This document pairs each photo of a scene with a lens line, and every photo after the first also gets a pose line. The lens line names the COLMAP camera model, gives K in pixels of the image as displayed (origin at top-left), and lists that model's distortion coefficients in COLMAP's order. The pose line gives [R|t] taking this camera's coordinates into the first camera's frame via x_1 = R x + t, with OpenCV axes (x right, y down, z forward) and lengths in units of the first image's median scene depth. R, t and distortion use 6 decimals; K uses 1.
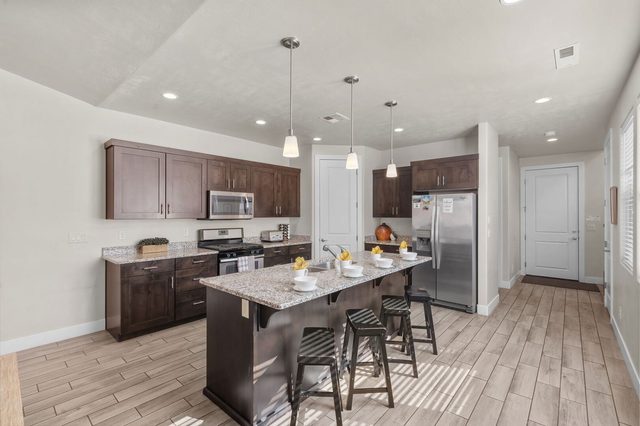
lens RADIAL K [[288.4, 0, 321.2], [0, 288.4, 213.1], [0, 0, 1]] dist [-0.000503, 0.000142]
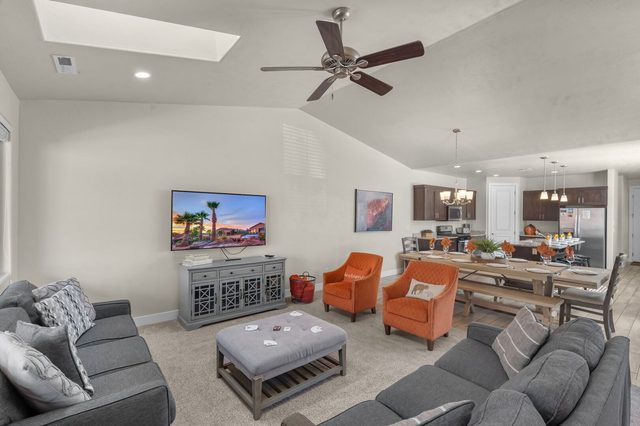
lens RADIAL K [[292.5, 0, 320.1], [0, 292.5, 215.3], [0, 0, 1]] dist [-0.000308, 0.000592]
pose [[0.985051, 0.007463, -0.172101, -0.855971], [-0.006482, 0.999959, 0.006262, -0.021266], [0.172140, -0.005053, 0.985059, -1.047760]]
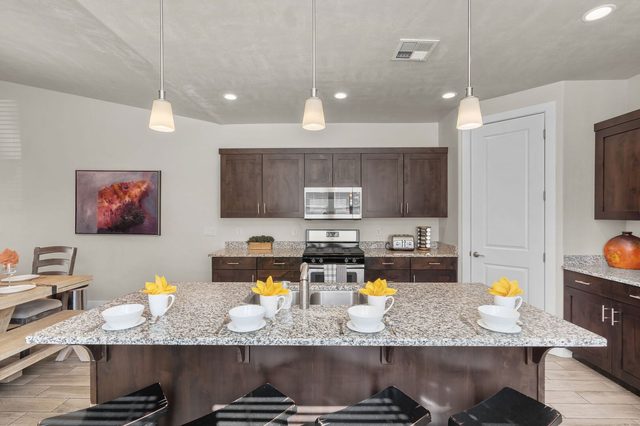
lens RADIAL K [[292.5, 0, 320.1], [0, 292.5, 215.3], [0, 0, 1]] dist [-0.000308, 0.000592]
pose [[0.645361, 0.002463, -0.763874, 0.335968], [0.003536, 0.999974, 0.006212, 0.004220], [0.763870, -0.006710, 0.645335, 0.411346]]
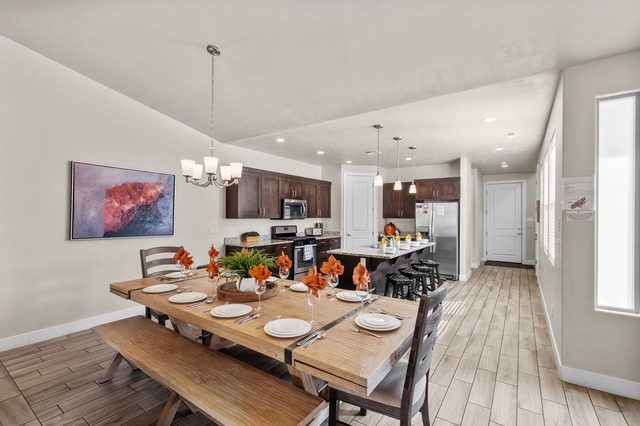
lens RADIAL K [[292.5, 0, 320.1], [0, 292.5, 215.3], [0, 0, 1]] dist [-0.000308, 0.000592]
pose [[0.993936, 0.003553, 0.109901, -0.347766], [-0.003797, 0.999991, 0.002008, -0.000416], [-0.109893, -0.002414, 0.993940, -0.442048]]
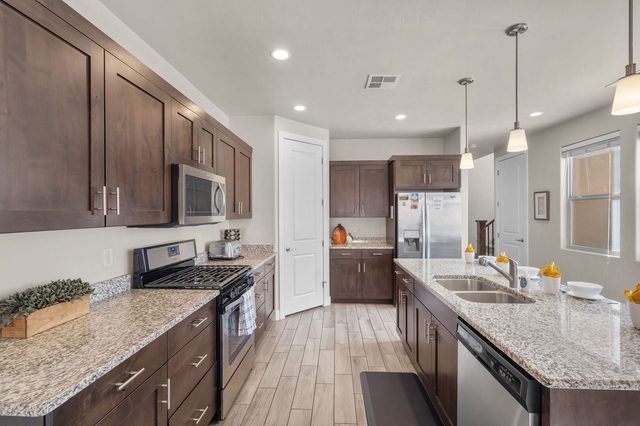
lens RADIAL K [[291.3, 0, 318.9], [0, 291.3, 210.2], [0, 0, 1]] dist [-0.000299, 0.000169]
pose [[0.790260, 0.002599, 0.612767, -0.473211], [0.003370, 0.999957, -0.008588, 0.001564], [-0.612763, 0.008852, 0.790217, 0.458744]]
